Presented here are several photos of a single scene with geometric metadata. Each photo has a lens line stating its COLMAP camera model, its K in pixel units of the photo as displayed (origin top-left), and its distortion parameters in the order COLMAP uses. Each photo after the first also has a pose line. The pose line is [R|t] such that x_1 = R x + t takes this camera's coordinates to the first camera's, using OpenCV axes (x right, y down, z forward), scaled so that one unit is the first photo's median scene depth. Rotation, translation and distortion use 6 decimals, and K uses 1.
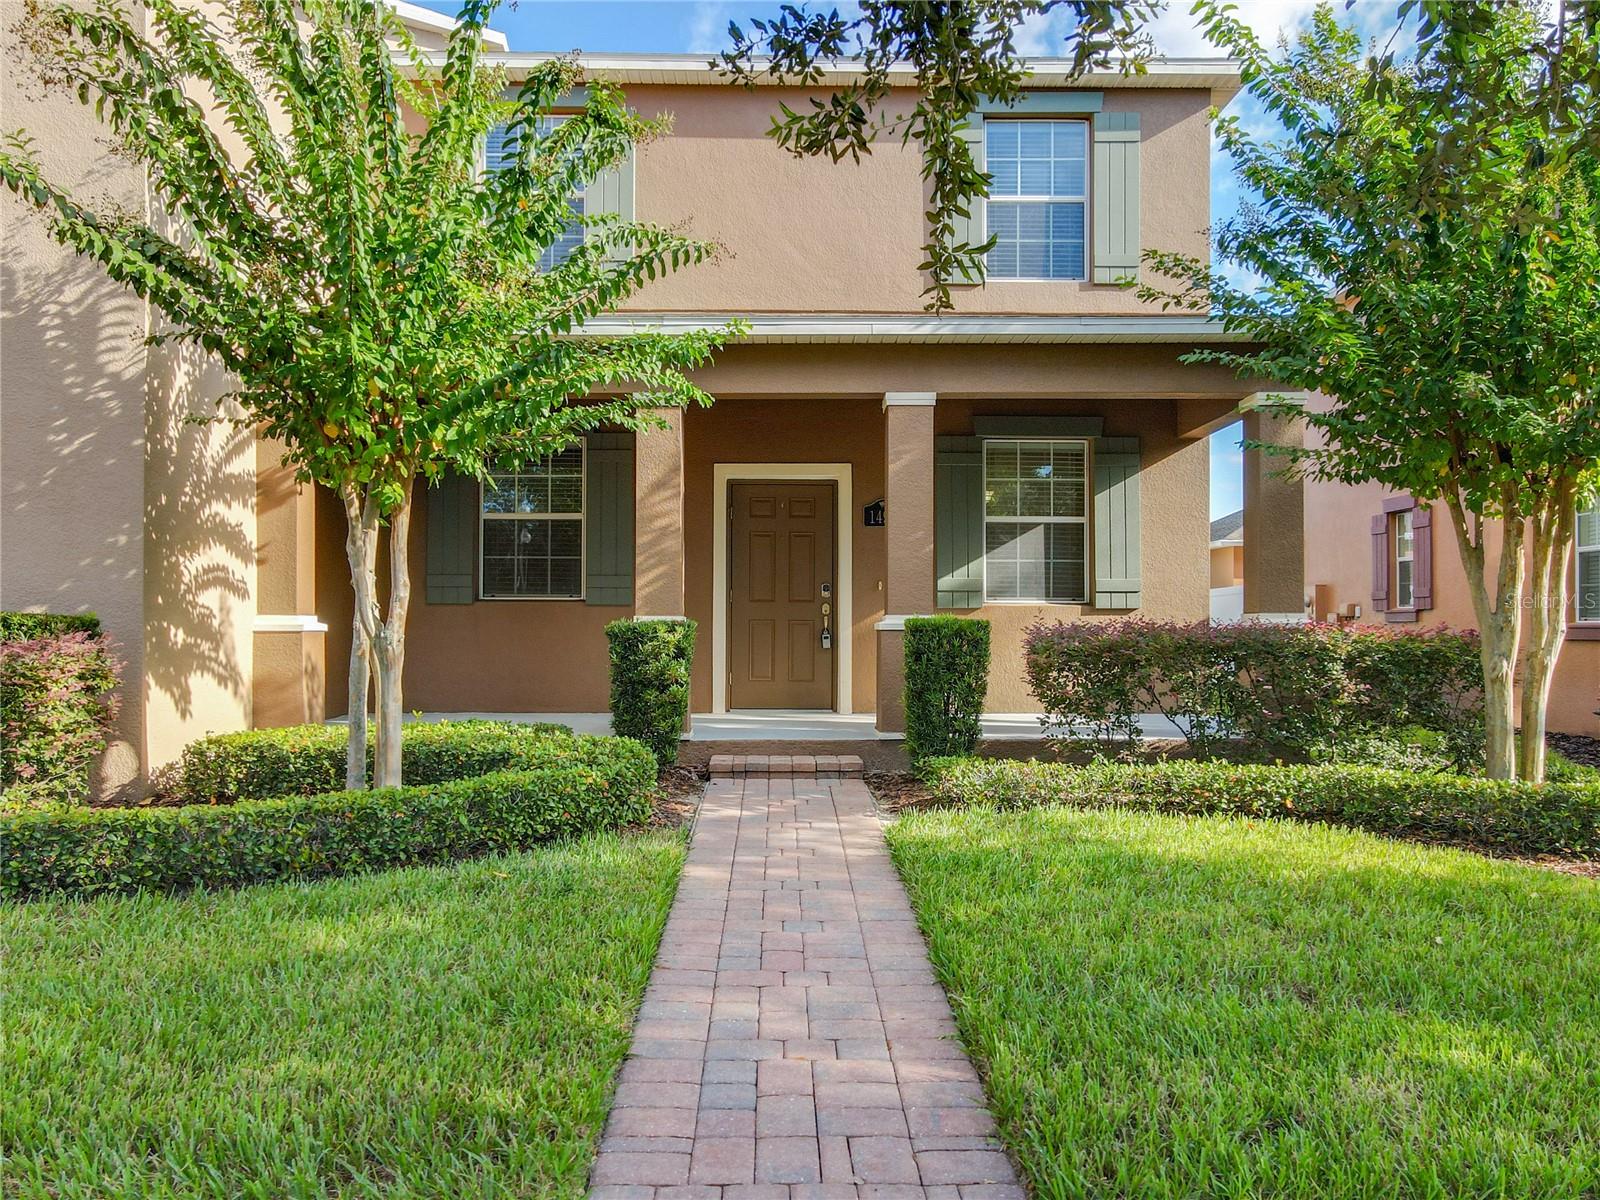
lens RADIAL K [[1122.0, 0, 770.9], [0, 1122.0, 658.3], [0, 0, 1]] dist [0.006476, 0.003374]
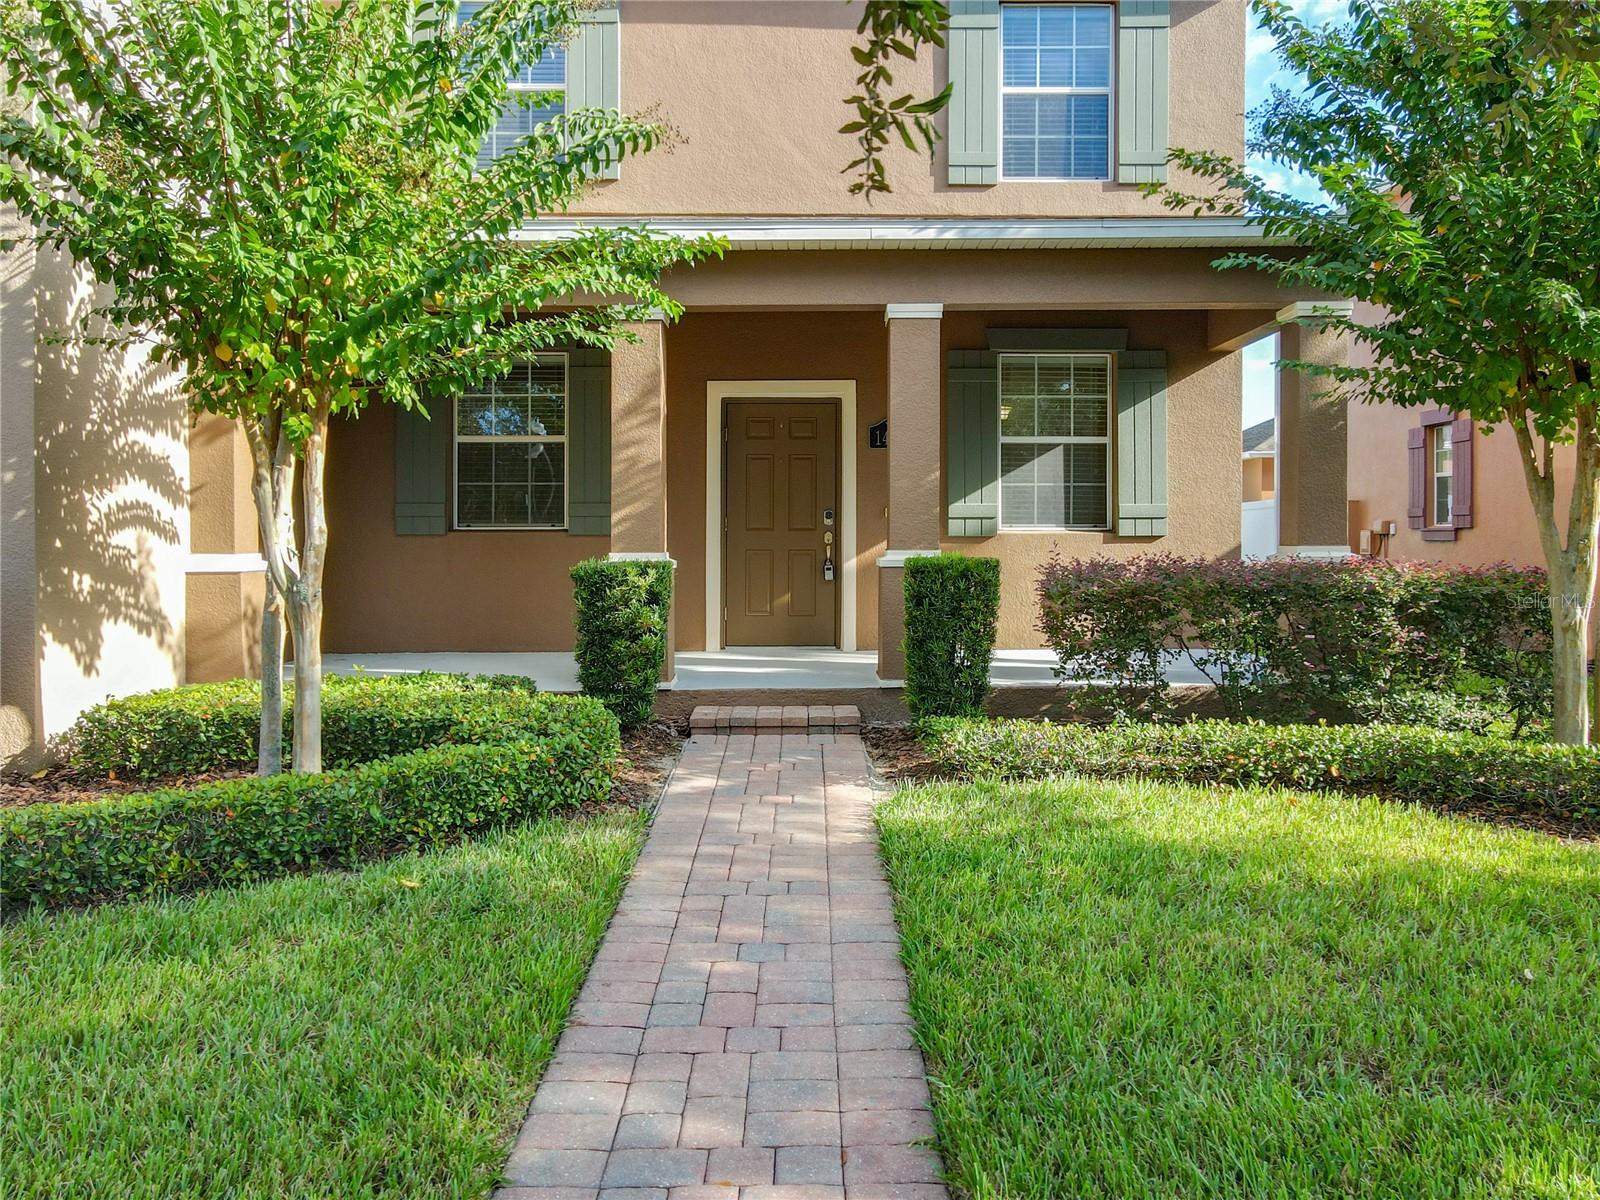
lens RADIAL K [[1155.0, 0, 791.1], [0, 1155.0, 607.8], [0, 0, 1]] dist [0.011067, 0.004820]
pose [[0.999981, -0.004398, 0.004283, 0.025369], [0.004282, 0.999634, 0.026697, -0.021484], [-0.004398, -0.026678, 0.999634, 0.079294]]
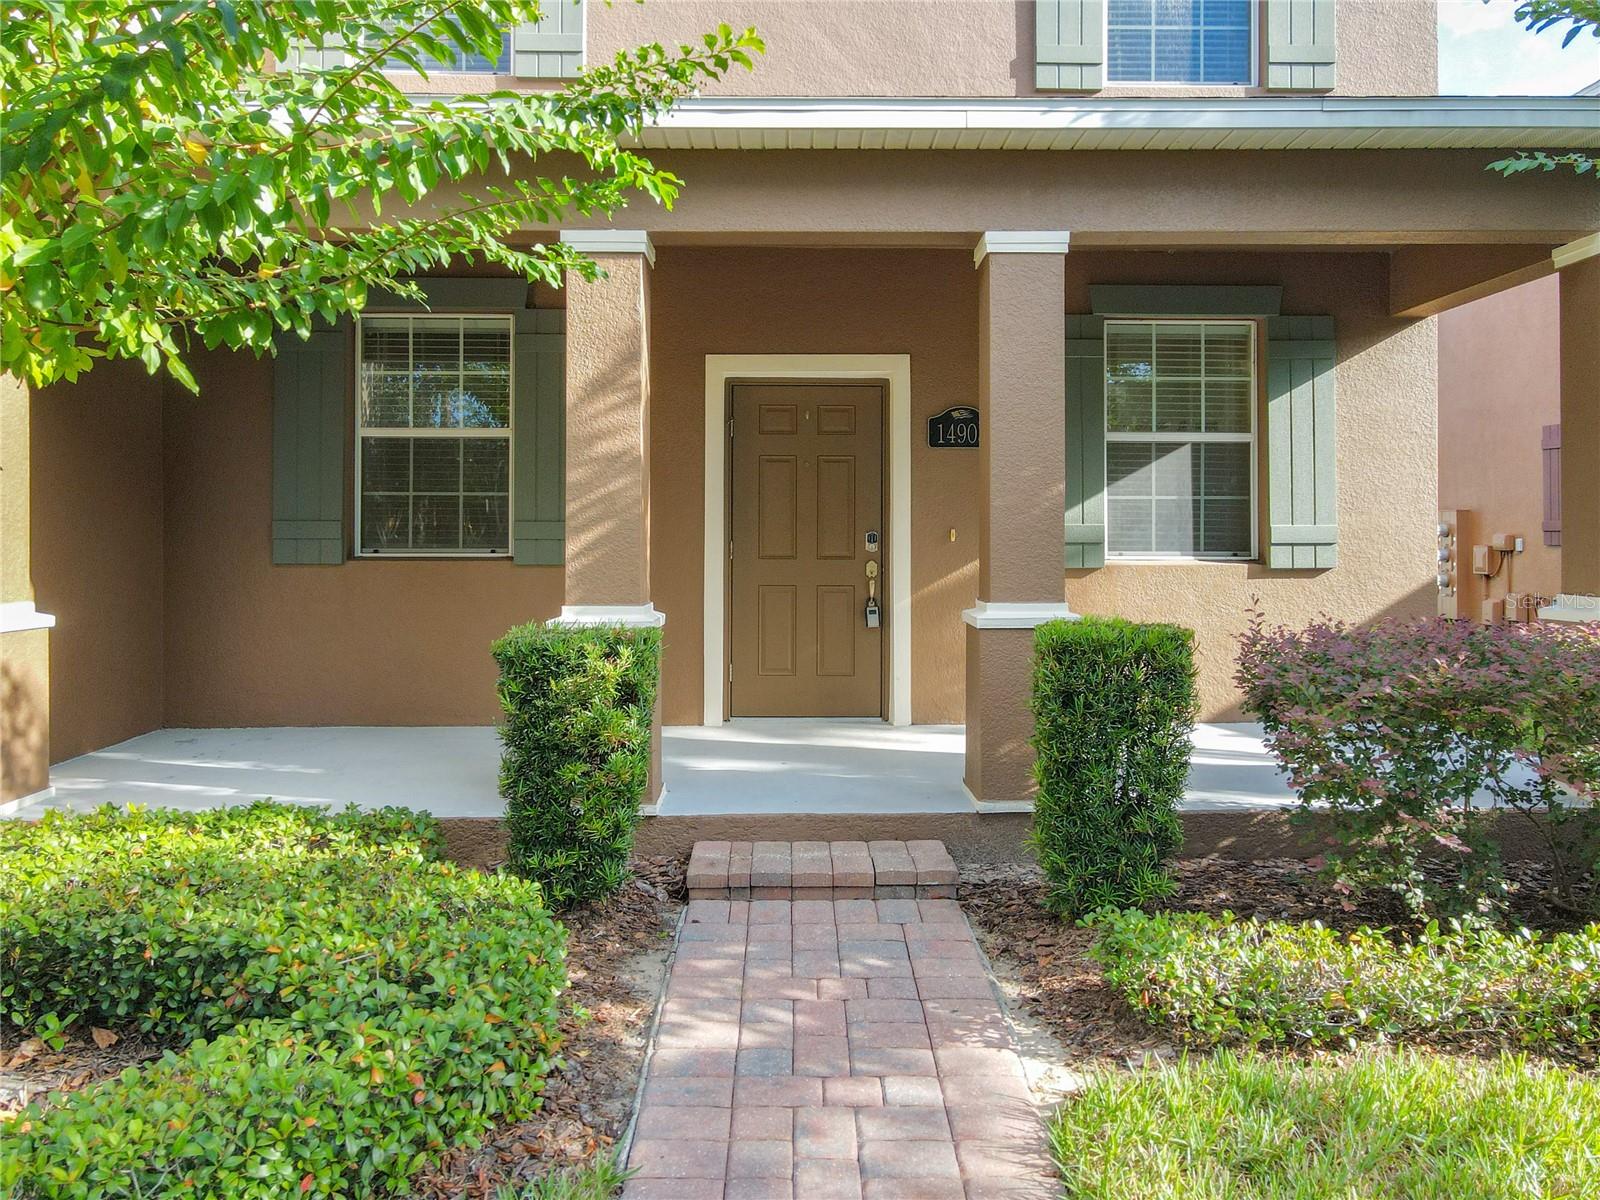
lens RADIAL K [[1344.5, 0, 834.8], [0, 1344.5, 599.9], [0, 0, 1]] dist [0.014887, 0.011446]
pose [[0.999378, -0.004307, 0.035010, -0.003795], [0.004194, 0.999986, 0.003311, -0.052405], [-0.035023, -0.003162, 0.999381, 0.350341]]
